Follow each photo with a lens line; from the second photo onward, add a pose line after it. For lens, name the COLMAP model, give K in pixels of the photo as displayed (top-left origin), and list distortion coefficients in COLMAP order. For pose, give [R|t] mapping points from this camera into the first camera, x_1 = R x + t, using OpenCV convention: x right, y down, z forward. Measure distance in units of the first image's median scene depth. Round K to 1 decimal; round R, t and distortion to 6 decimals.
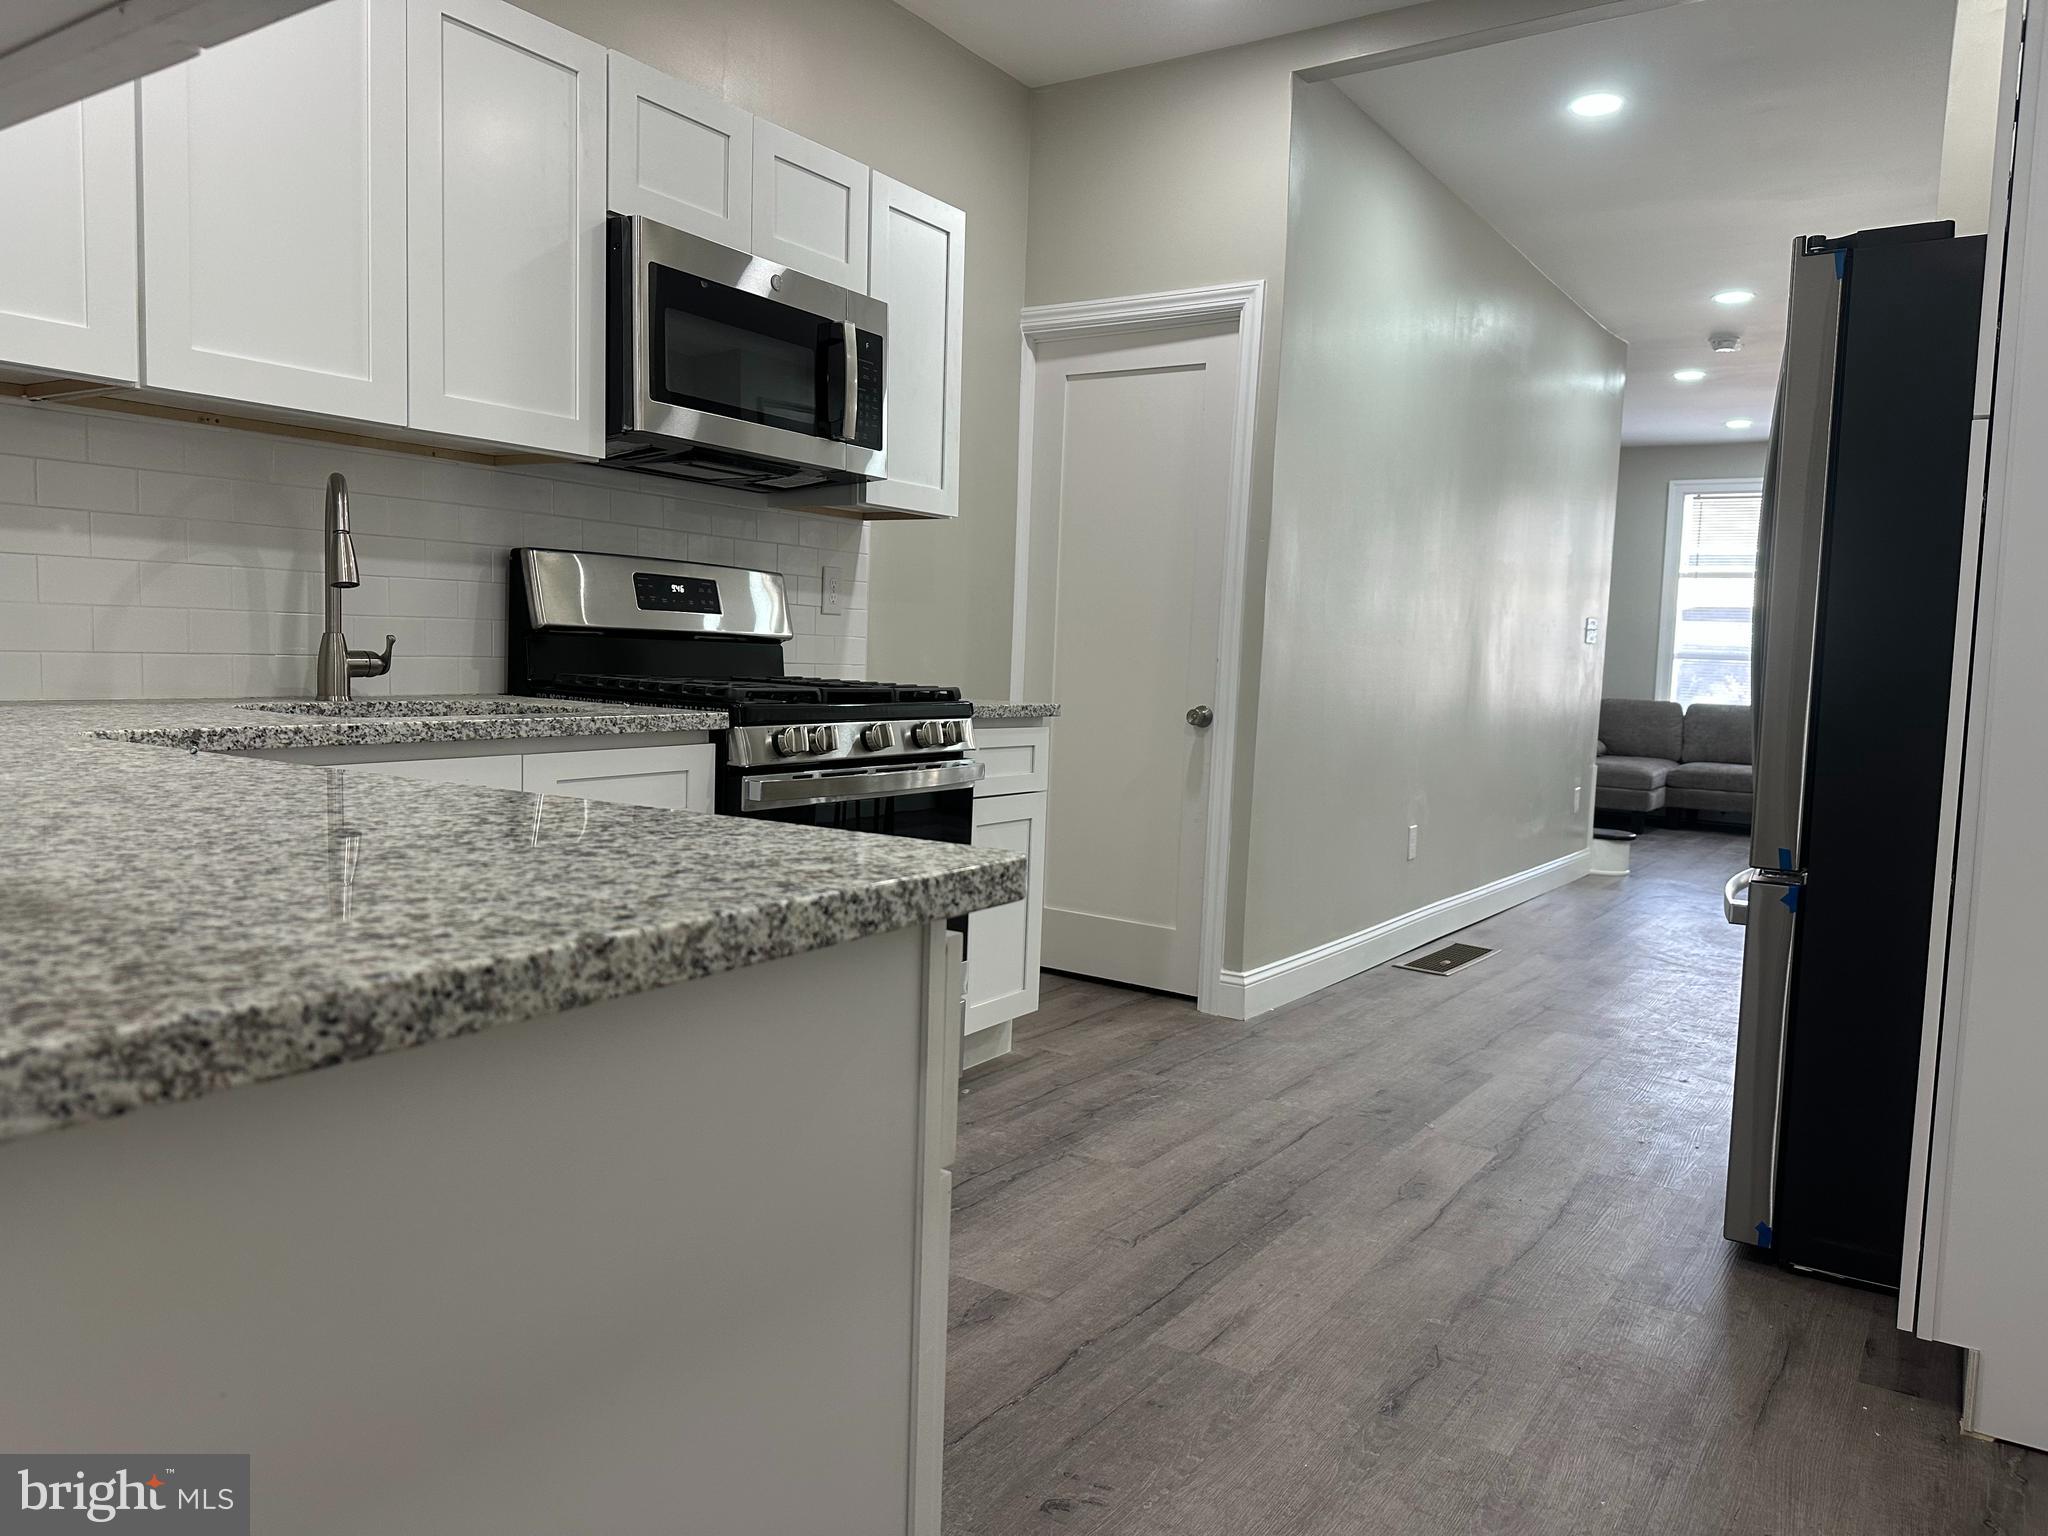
lens RADIAL K [[1415.0, 0, 1015.7], [0, 1415.0, 759.4], [0, 0, 1]] dist [0.039671, -0.043693]
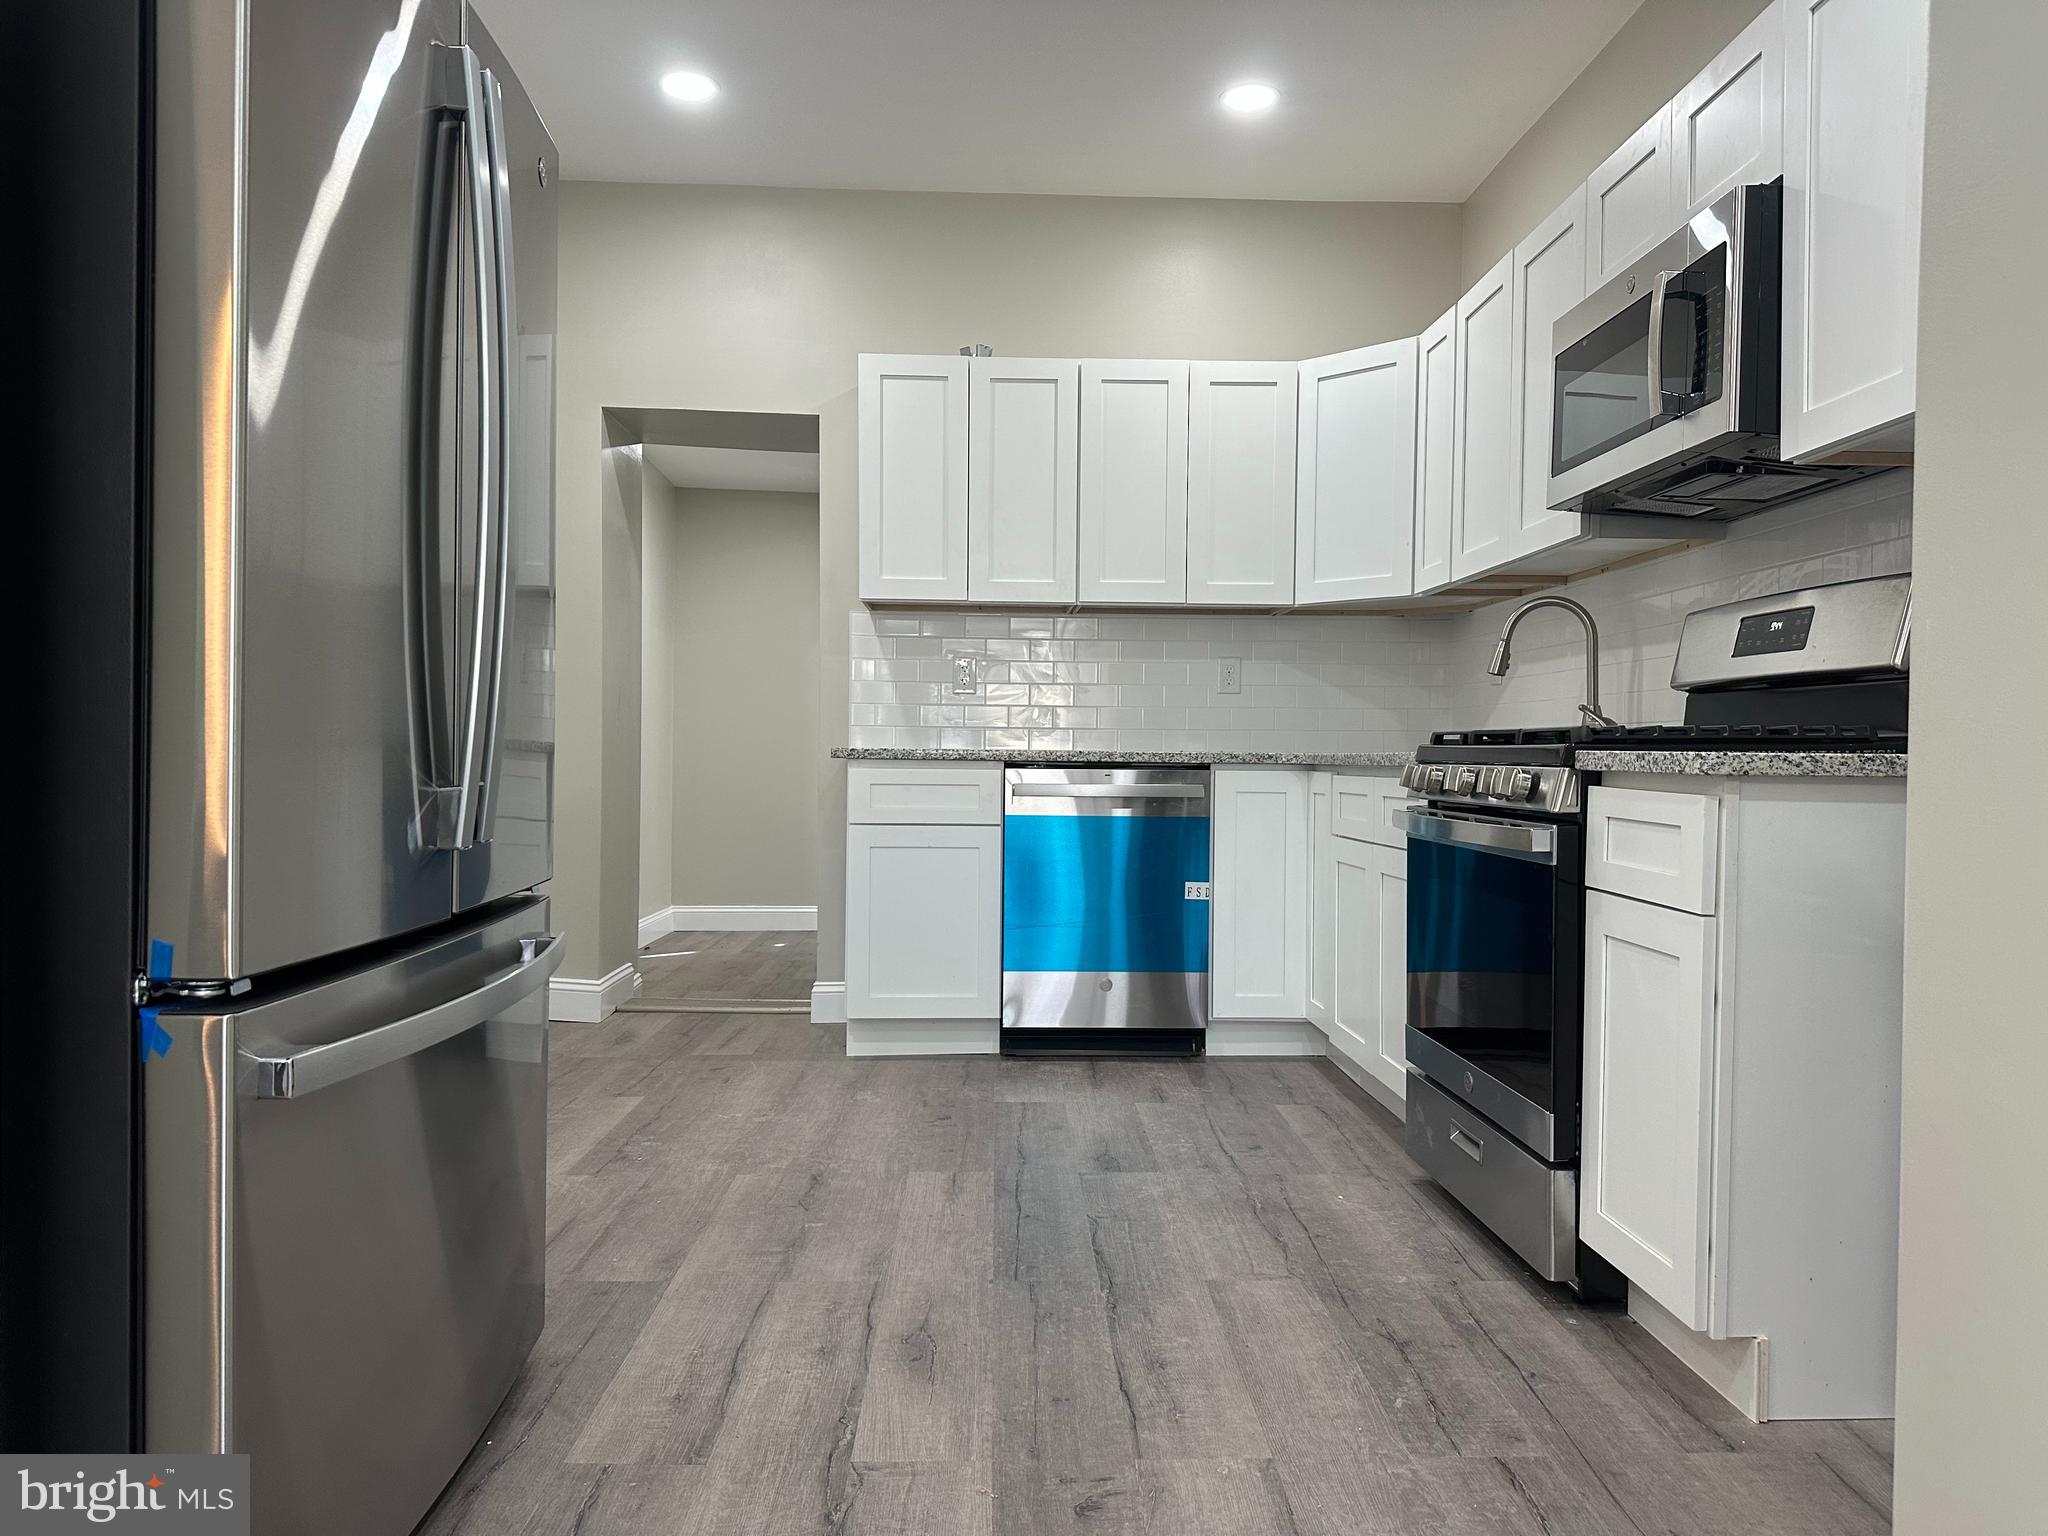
lens RADIAL K [[1415.0, 0, 1022.9], [0, 1415.0, 765.3], [0, 0, 1]] dist [0.039671, -0.043693]
pose [[-0.807636, -0.033831, -0.588710, 0.679430], [-0.086492, 0.994352, 0.061514, -0.058006], [0.583304, 0.100600, -0.806000, 1.582598]]
